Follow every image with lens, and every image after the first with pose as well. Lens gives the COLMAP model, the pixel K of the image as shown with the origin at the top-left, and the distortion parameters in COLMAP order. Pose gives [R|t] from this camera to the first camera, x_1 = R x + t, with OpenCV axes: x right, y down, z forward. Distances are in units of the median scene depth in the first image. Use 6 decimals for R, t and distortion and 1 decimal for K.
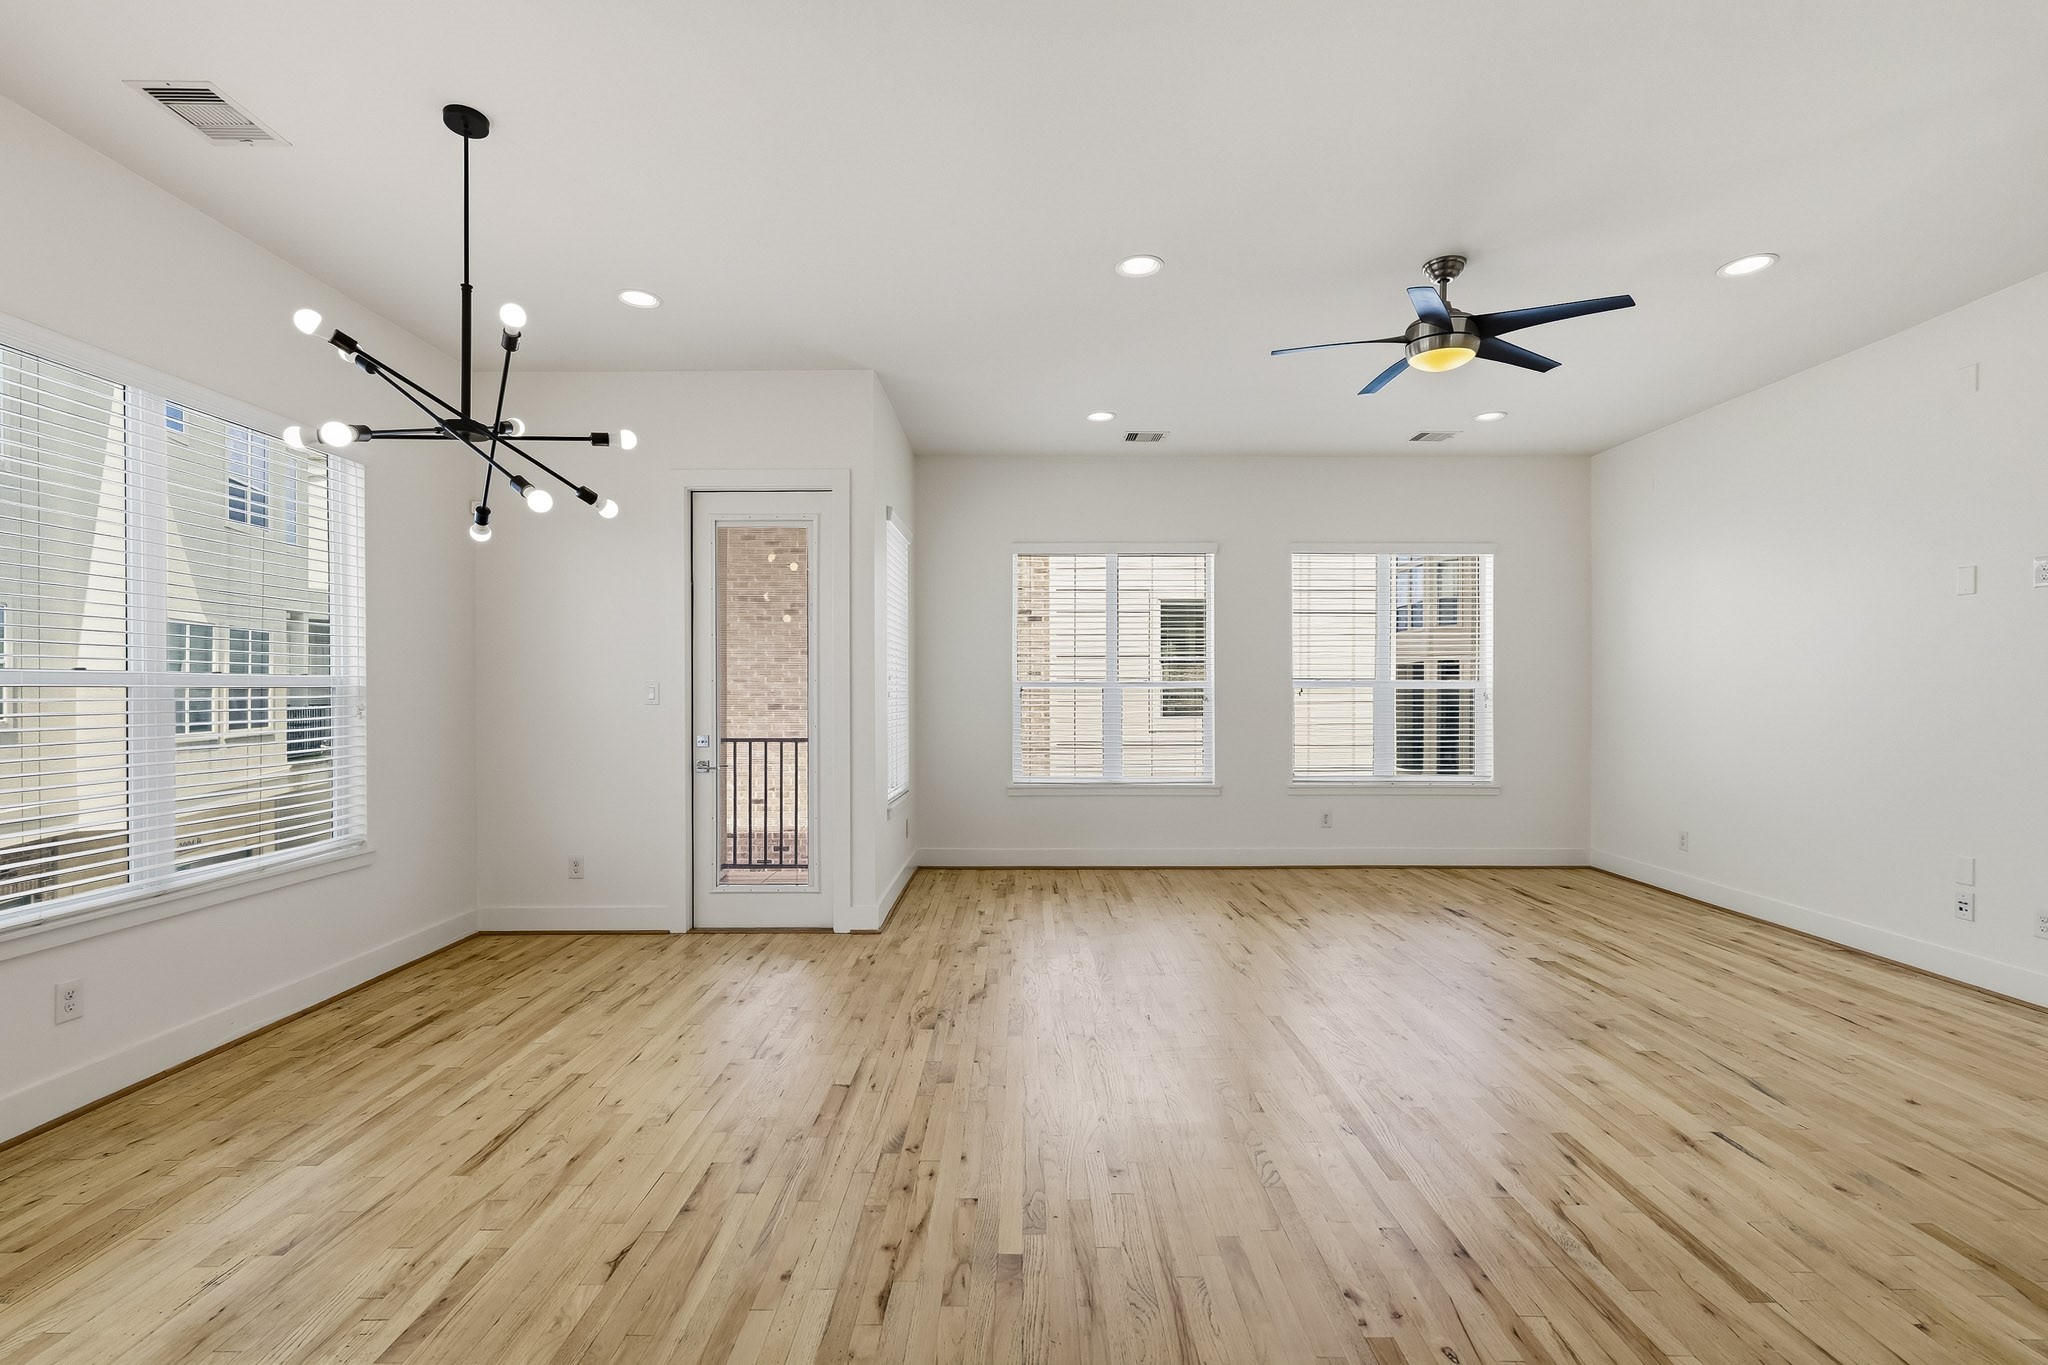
lens RADIAL K [[903.8, 0, 1033.0], [0, 903.8, 691.0], [0, 0, 1]] dist [0.000883, -0.000809]
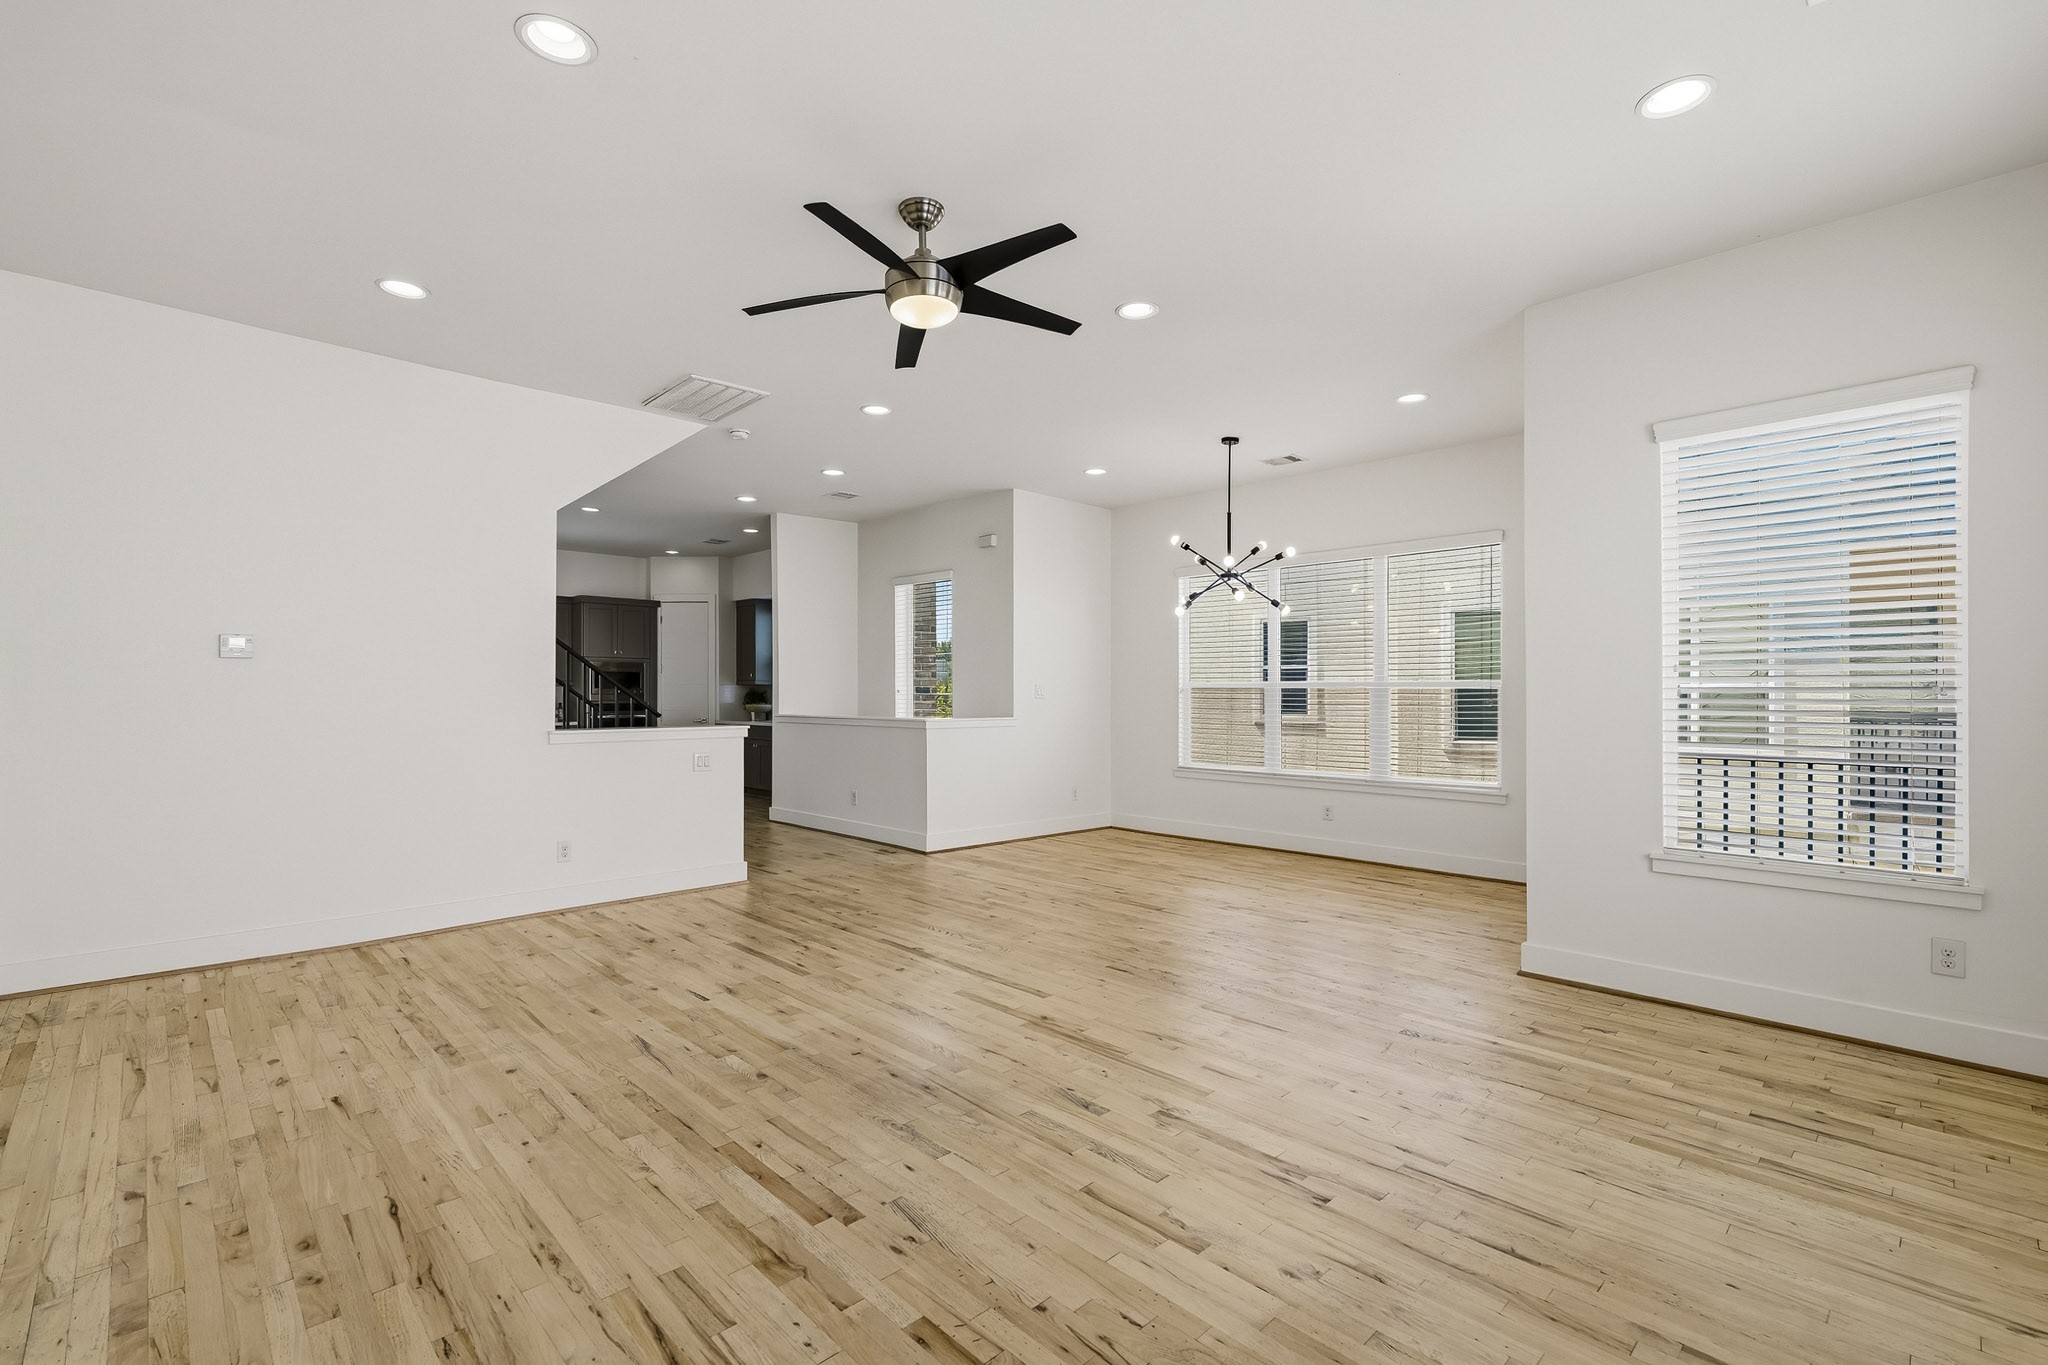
lens RADIAL K [[903.8, 0, 1022.8], [0, 903.8, 687.9], [0, 0, 1]] dist [0.000883, -0.000809]
pose [[-0.724603, -0.008127, -0.689119, 1.247762], [-0.001943, 0.999951, -0.009749, 0.012189], [0.689164, -0.005725, -0.724583, 2.145557]]
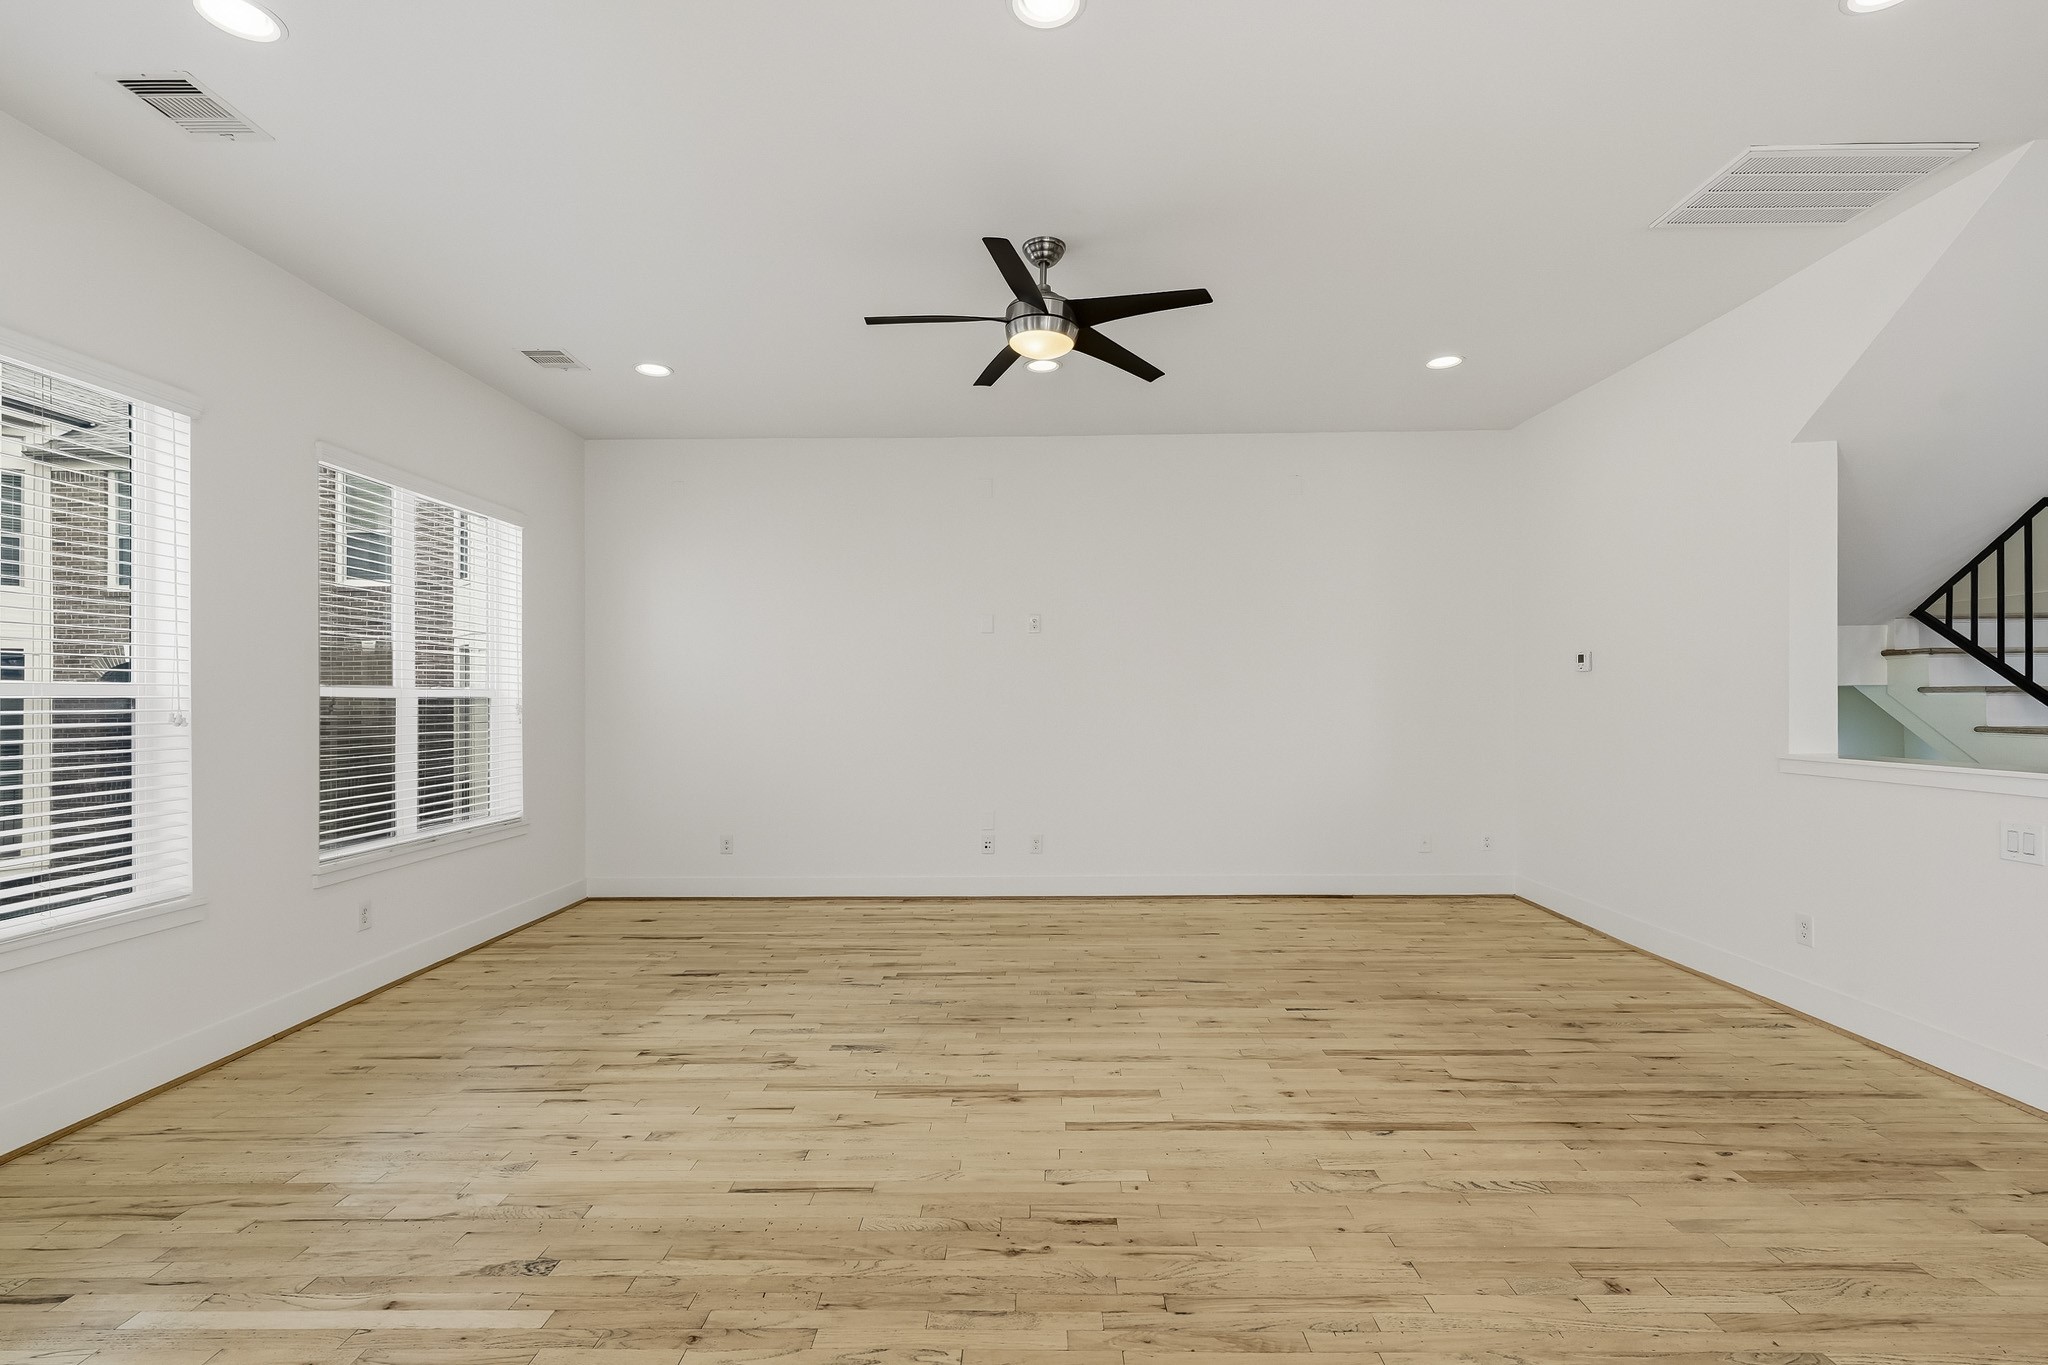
lens RADIAL K [[903.8, 0, 1019.0], [0, 903.8, 690.9], [0, 0, 1]] dist [0.000883, -0.000809]
pose [[0.024650, 0.008105, 0.999663, -0.610418], [0.005865, 0.999949, -0.008252, -0.000456], [-0.999679, 0.006066, 0.024602, 1.253241]]
